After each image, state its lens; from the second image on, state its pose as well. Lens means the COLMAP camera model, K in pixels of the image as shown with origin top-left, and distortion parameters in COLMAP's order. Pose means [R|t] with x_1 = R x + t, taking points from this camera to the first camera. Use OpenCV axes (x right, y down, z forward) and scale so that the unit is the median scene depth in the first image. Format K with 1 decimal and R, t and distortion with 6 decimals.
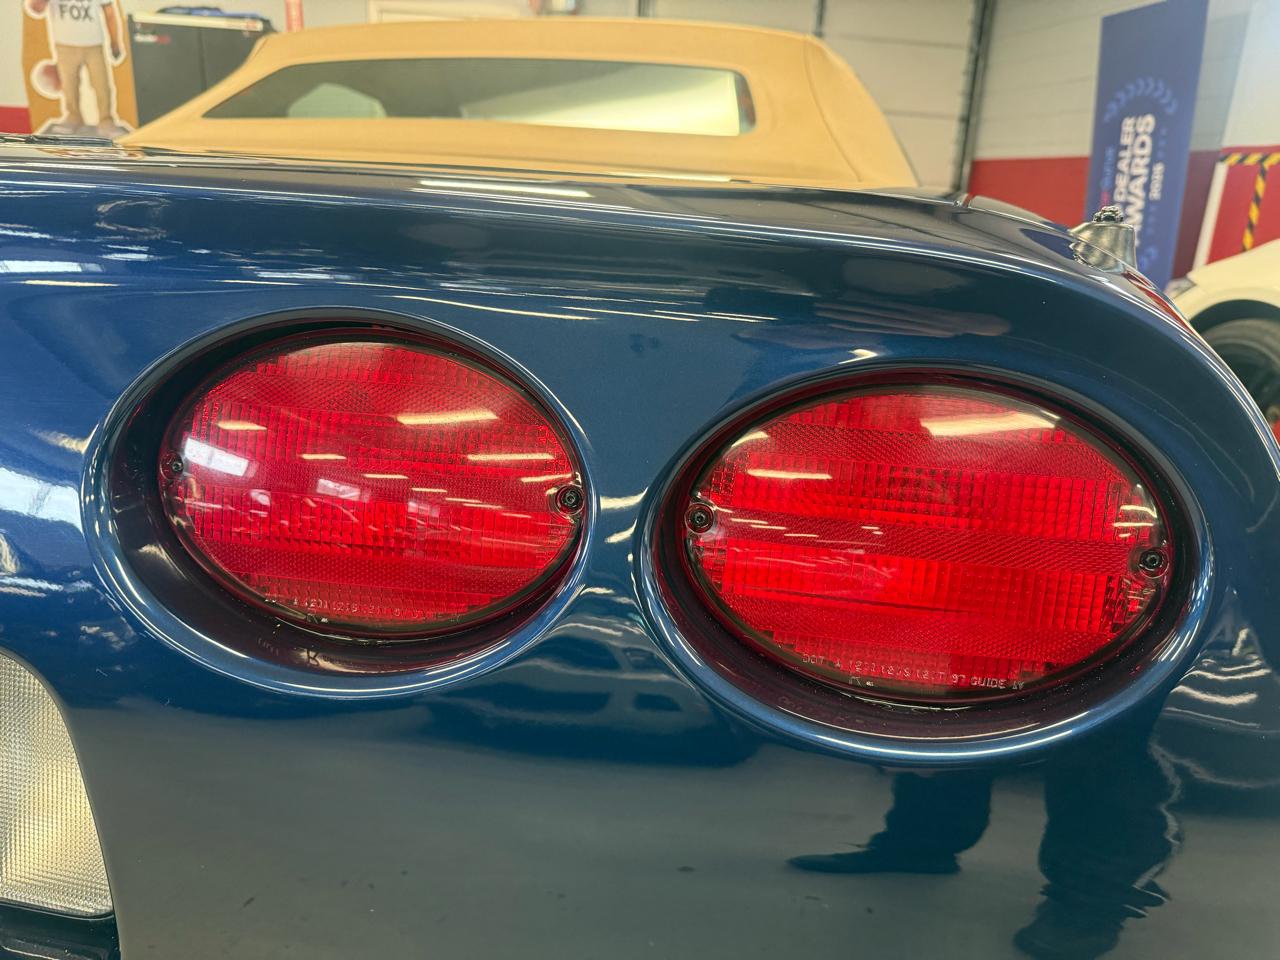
lens RADIAL K [[949.2, 0, 636.4], [0, 949.2, 484.0], [0, 0, 1]] dist [-0.027413, 0.015187]
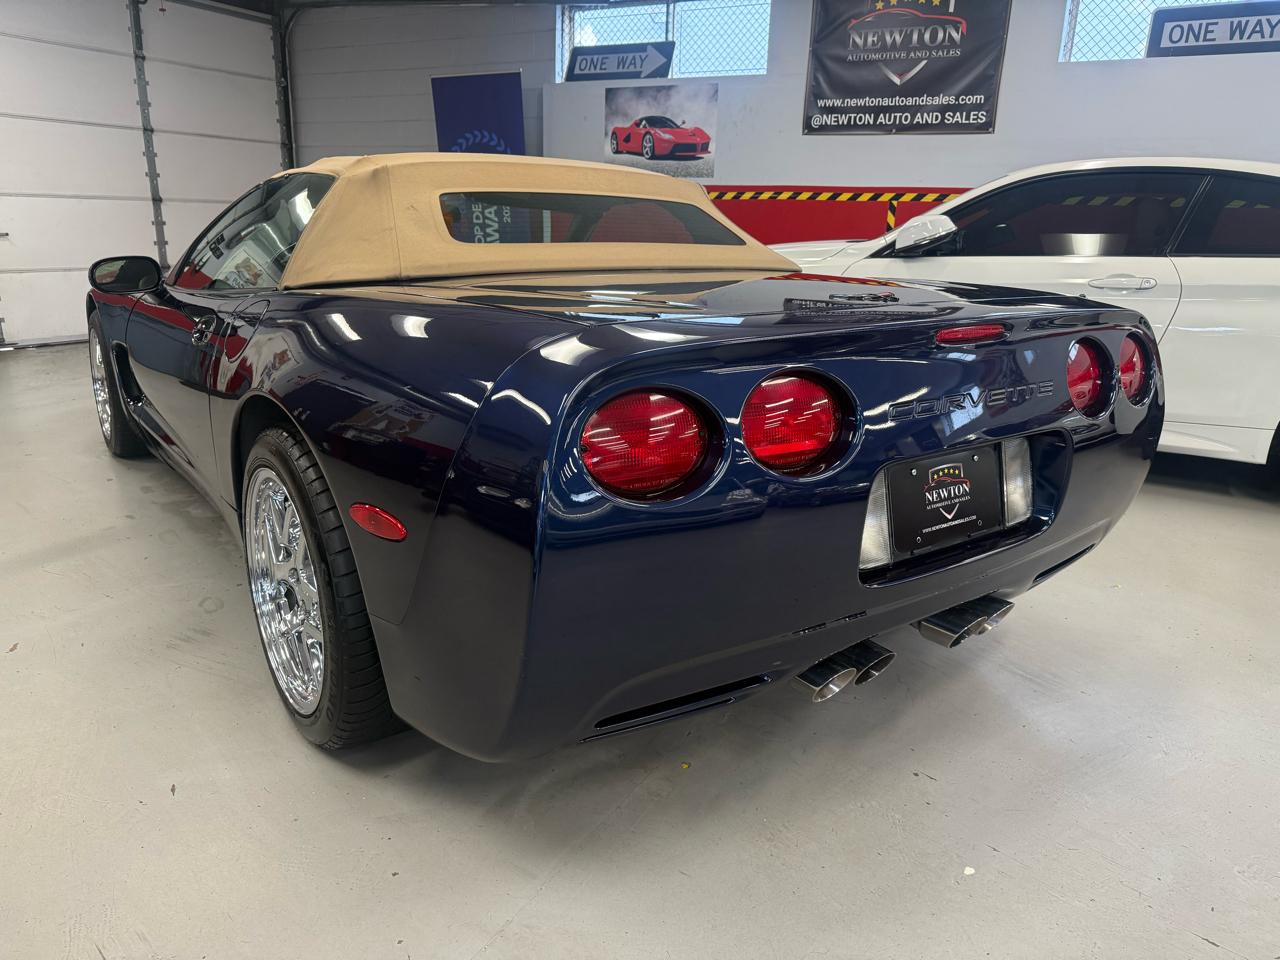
lens RADIAL K [[911.7, 0, 641.9], [0, 911.7, 485.4], [0, 0, 1]] dist [0.014892, -0.016957]
pose [[0.646121, -0.241202, 0.724119, -0.361948], [0.226530, 0.966603, 0.119843, -0.043219], [-0.728842, 0.086602, 0.679183, -0.011689]]
